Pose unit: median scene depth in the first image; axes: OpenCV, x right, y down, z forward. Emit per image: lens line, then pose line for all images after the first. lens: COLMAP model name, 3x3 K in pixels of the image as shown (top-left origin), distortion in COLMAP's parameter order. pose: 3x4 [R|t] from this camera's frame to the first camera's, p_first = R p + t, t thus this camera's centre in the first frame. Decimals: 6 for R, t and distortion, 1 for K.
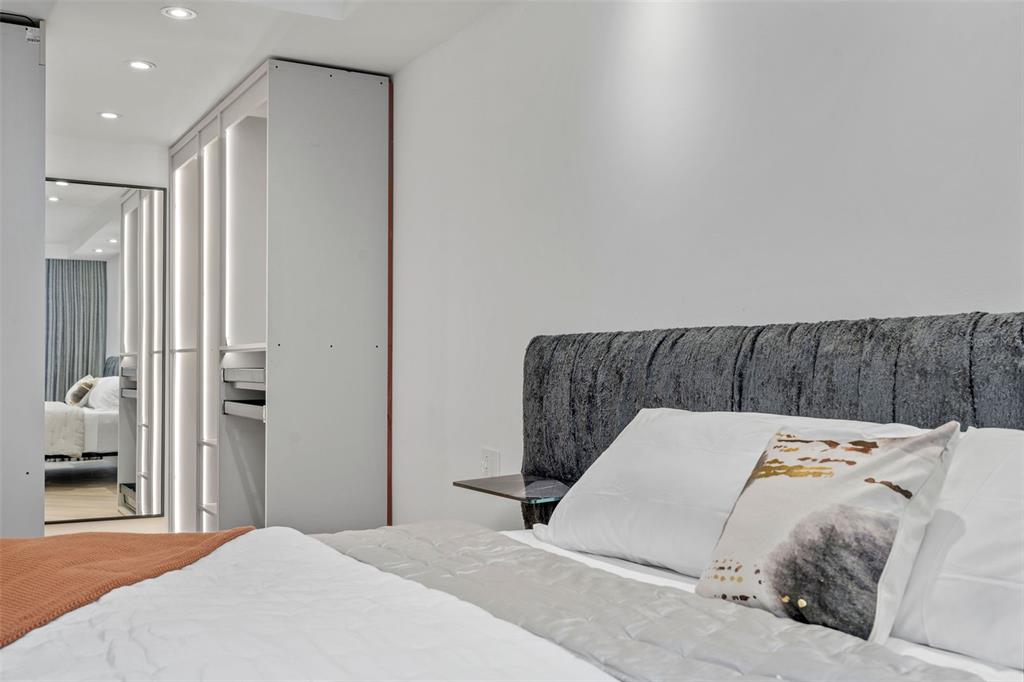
lens RADIAL K [[1011.9, 0, 517.7], [0, 1011.9, 351.0], [0, 0, 1]] dist [-0.004414, 0.000000]
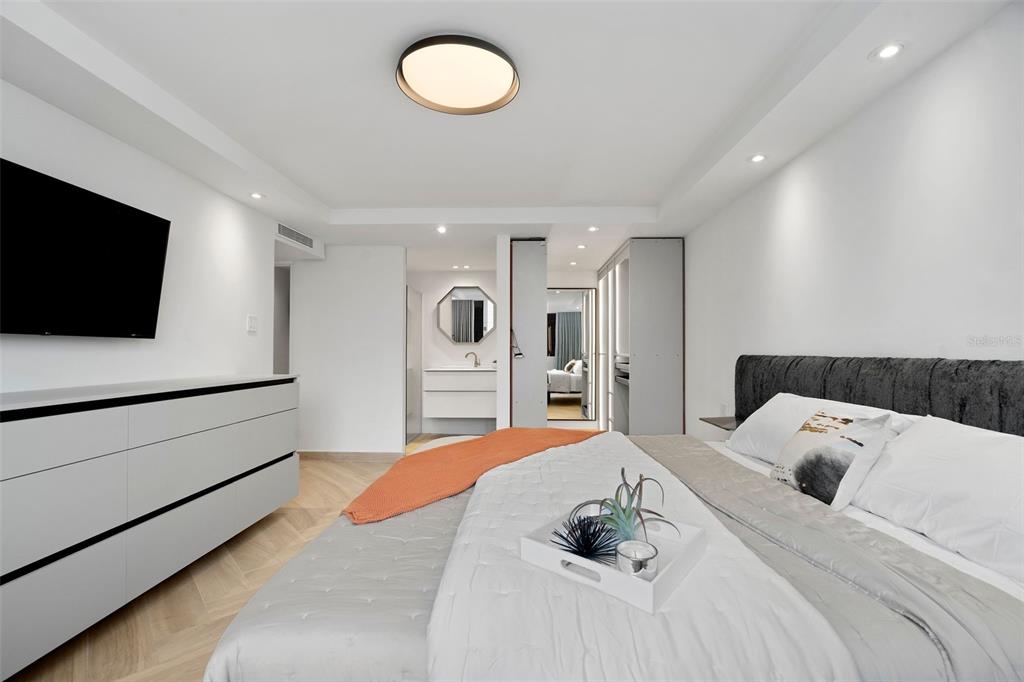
lens RADIAL K [[458.7, 0, 512.3], [0, 458.7, 335.7], [0, 0, 1]] dist [-0.007382, 0.001579]
pose [[0.854471, -0.013449, -0.519325, 0.156474], [0.002547, 0.999761, -0.021700, -0.051849], [0.519493, 0.017220, 0.854301, -0.182037]]
